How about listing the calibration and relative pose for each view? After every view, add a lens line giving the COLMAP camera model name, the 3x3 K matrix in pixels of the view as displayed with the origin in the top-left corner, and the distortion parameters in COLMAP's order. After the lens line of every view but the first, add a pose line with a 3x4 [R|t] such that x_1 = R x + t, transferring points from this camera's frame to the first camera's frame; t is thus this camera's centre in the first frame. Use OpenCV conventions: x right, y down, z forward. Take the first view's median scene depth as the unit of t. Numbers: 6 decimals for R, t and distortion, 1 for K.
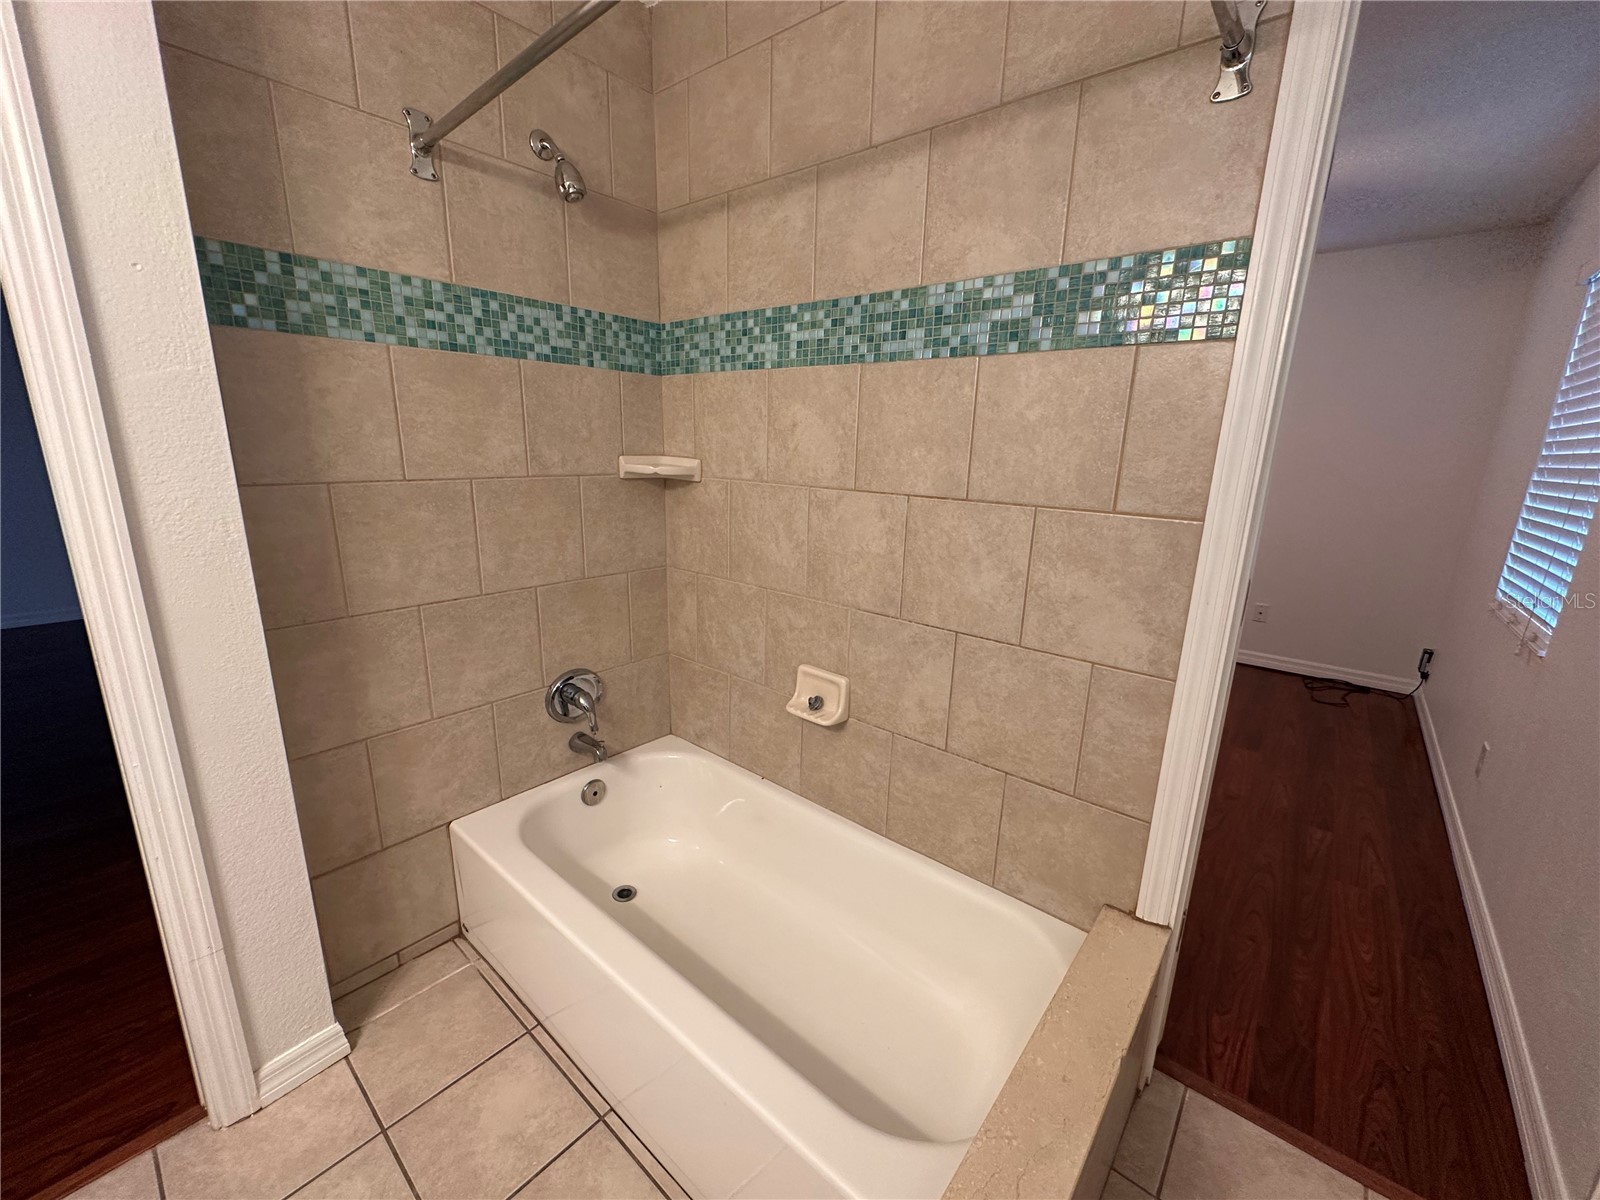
lens RADIAL K [[640.9, 0, 790.6], [0, 640.9, 601.4], [0, 0, 1]] dist [-0.000306, 0.001073]
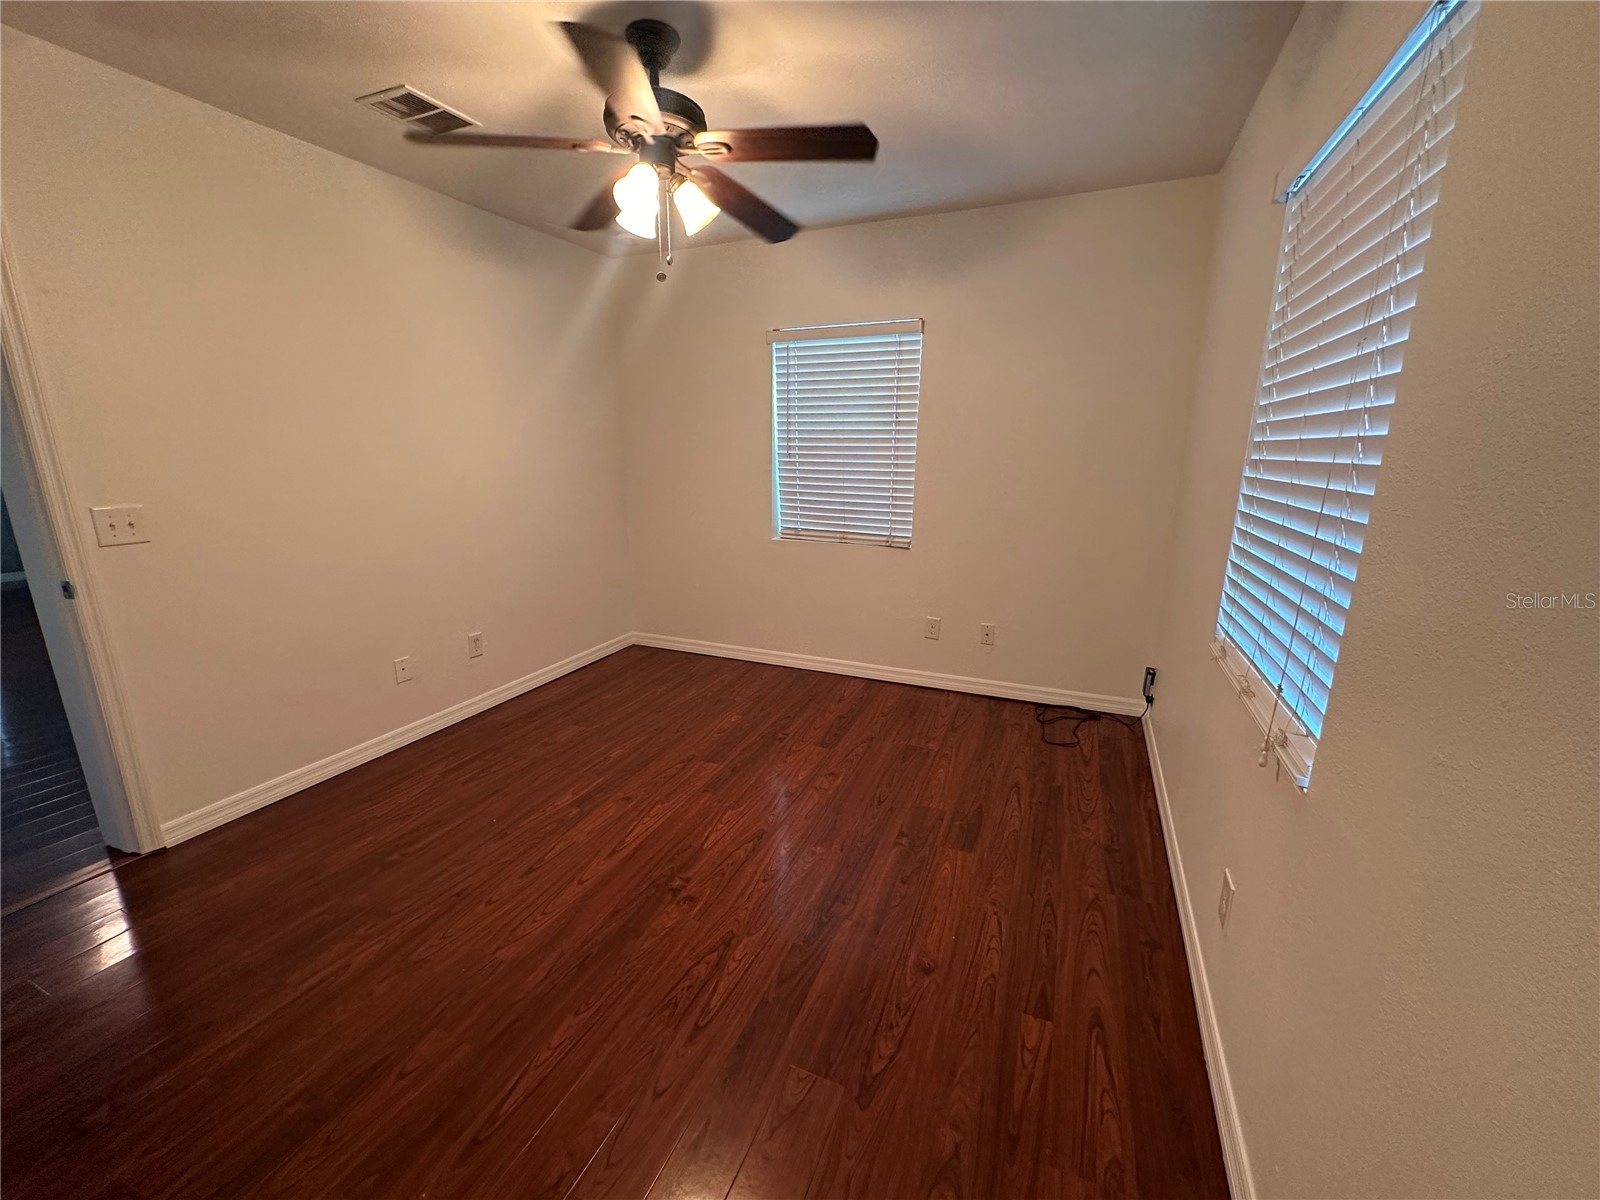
lens RADIAL K [[640.9, 0, 794.2], [0, 640.9, 602.9], [0, 0, 1]] dist [-0.000306, 0.001073]
pose [[0.958793, -0.089137, 0.269760, 0.401420], [0.088414, 0.995973, 0.014857, -0.089369], [-0.269998, 0.009606, 0.962813, 0.385981]]
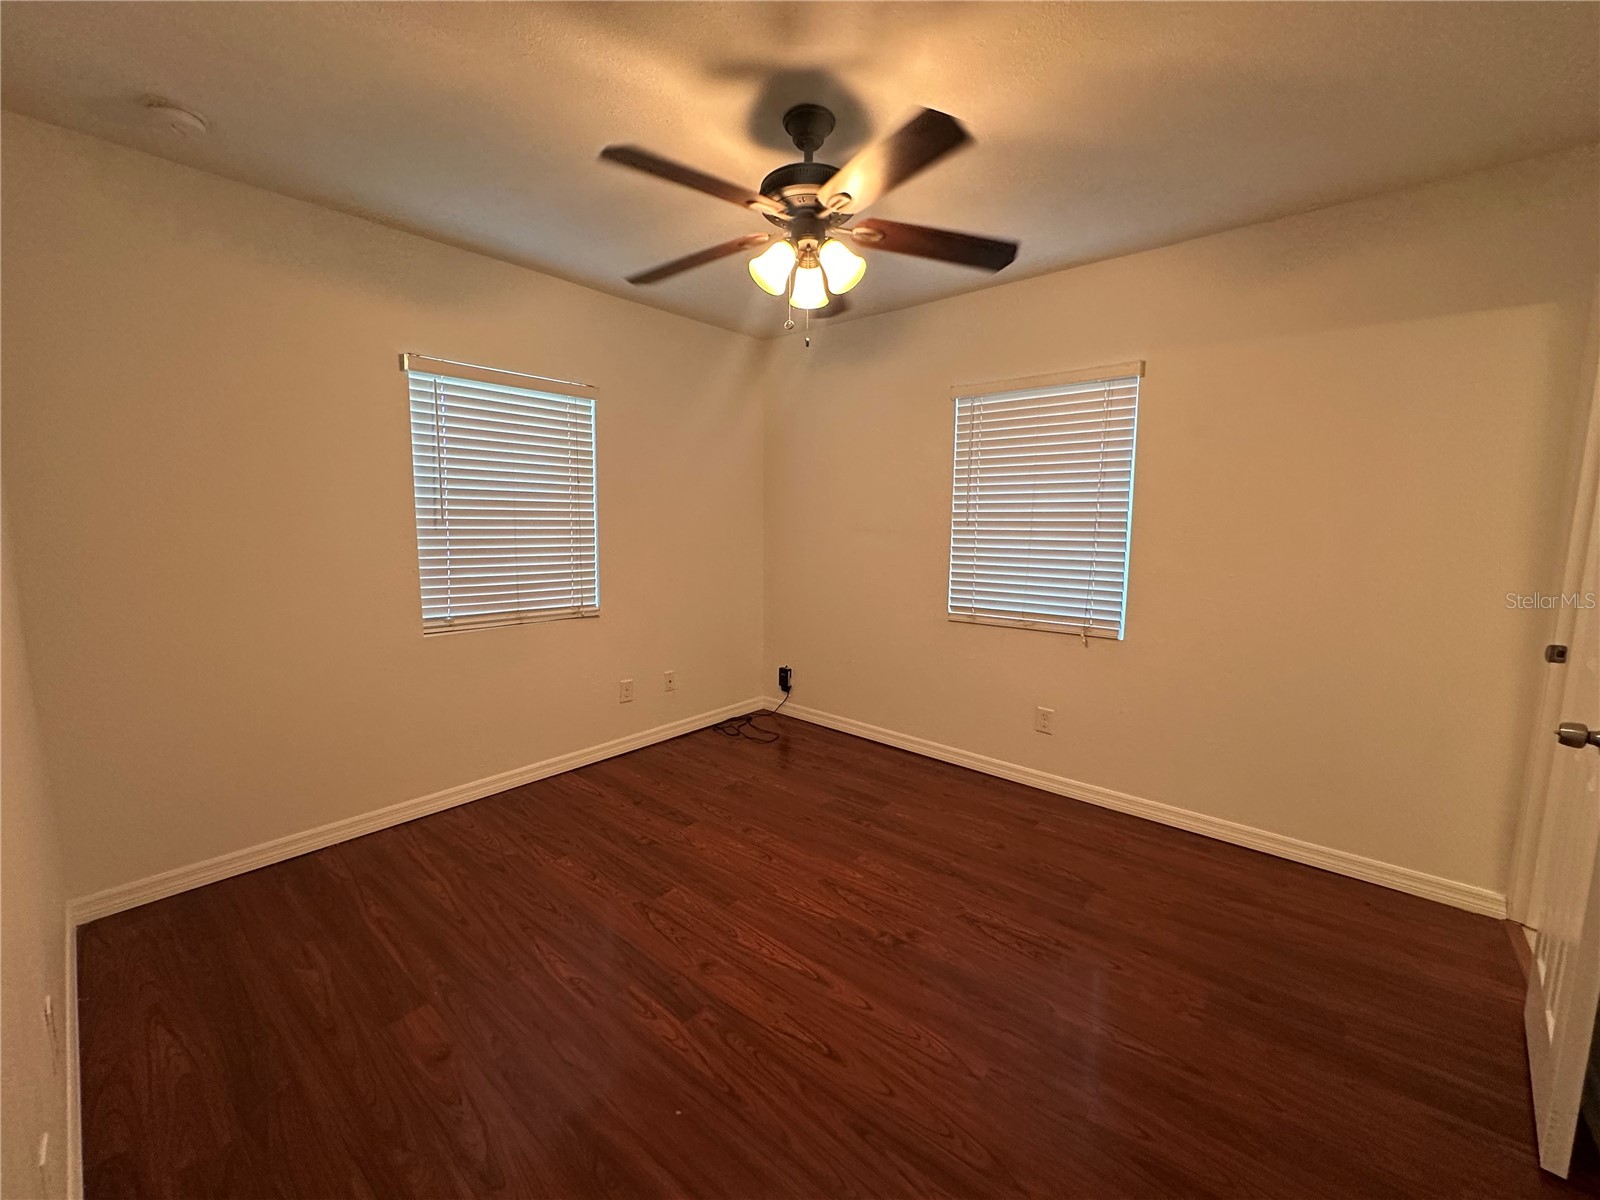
lens RADIAL K [[640.9, 0, 803.2], [0, 640.9, 606.9], [0, 0, 1]] dist [-0.000306, 0.001073]
pose [[0.010026, -0.160764, 0.986942, -0.254491], [0.230802, 0.960713, 0.154147, -0.281786], [-0.972949, 0.226243, 0.046736, 1.141362]]
